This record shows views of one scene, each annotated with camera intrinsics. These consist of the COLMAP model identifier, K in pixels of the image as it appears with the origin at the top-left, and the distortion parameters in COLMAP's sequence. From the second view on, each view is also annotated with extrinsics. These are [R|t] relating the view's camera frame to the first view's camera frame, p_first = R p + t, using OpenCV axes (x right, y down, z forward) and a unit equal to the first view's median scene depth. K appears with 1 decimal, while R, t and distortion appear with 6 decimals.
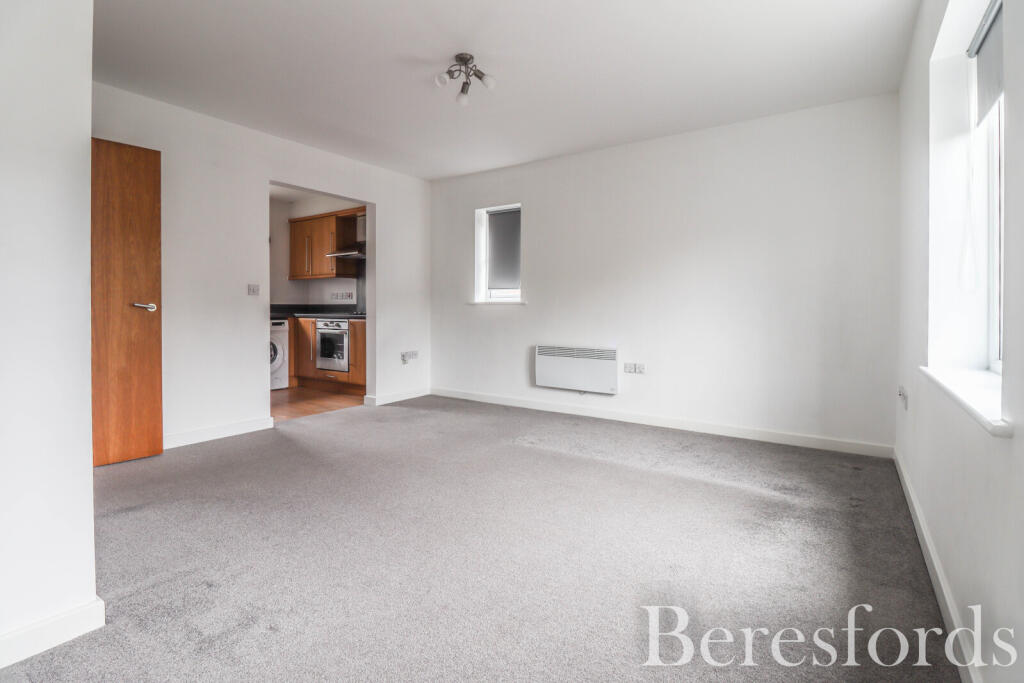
lens RADIAL K [[480.2, 0, 512.6], [0, 480.2, 311.9], [0, 0, 1]] dist [-0.000471, -0.000072]
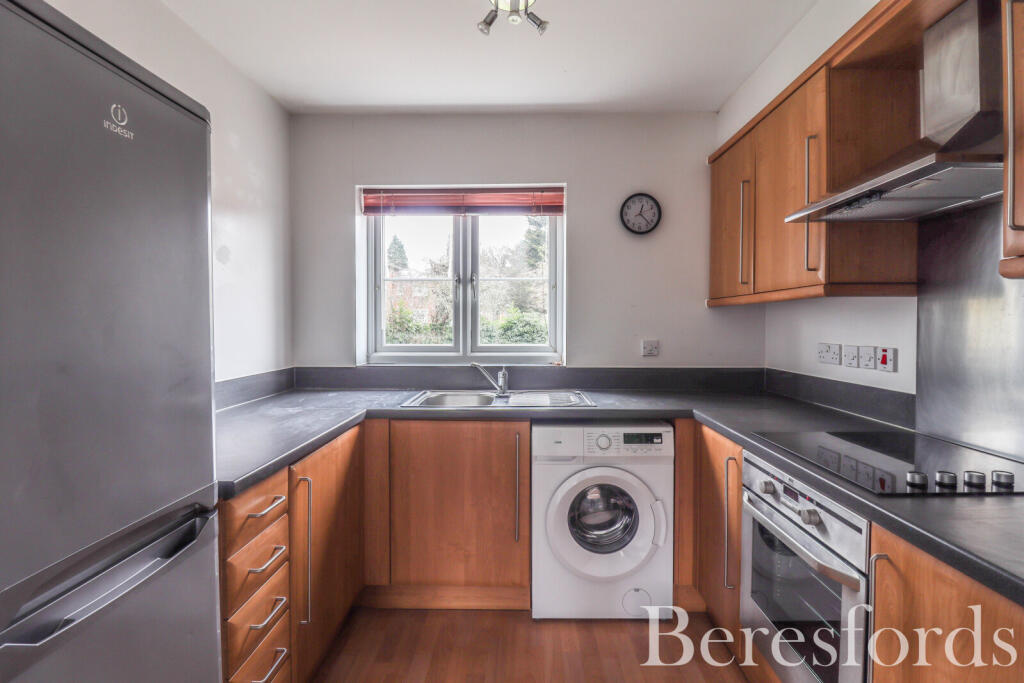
lens RADIAL K [[491.5, 0, 514.4], [0, 491.5, 335.8], [0, 0, 1]] dist [-0.001574, -0.000345]
pose [[0.558697, 0.016388, -0.829210, -0.236091], [-0.002130, 0.999830, 0.018325, -0.054537], [0.829369, -0.008472, 0.558637, 0.699443]]
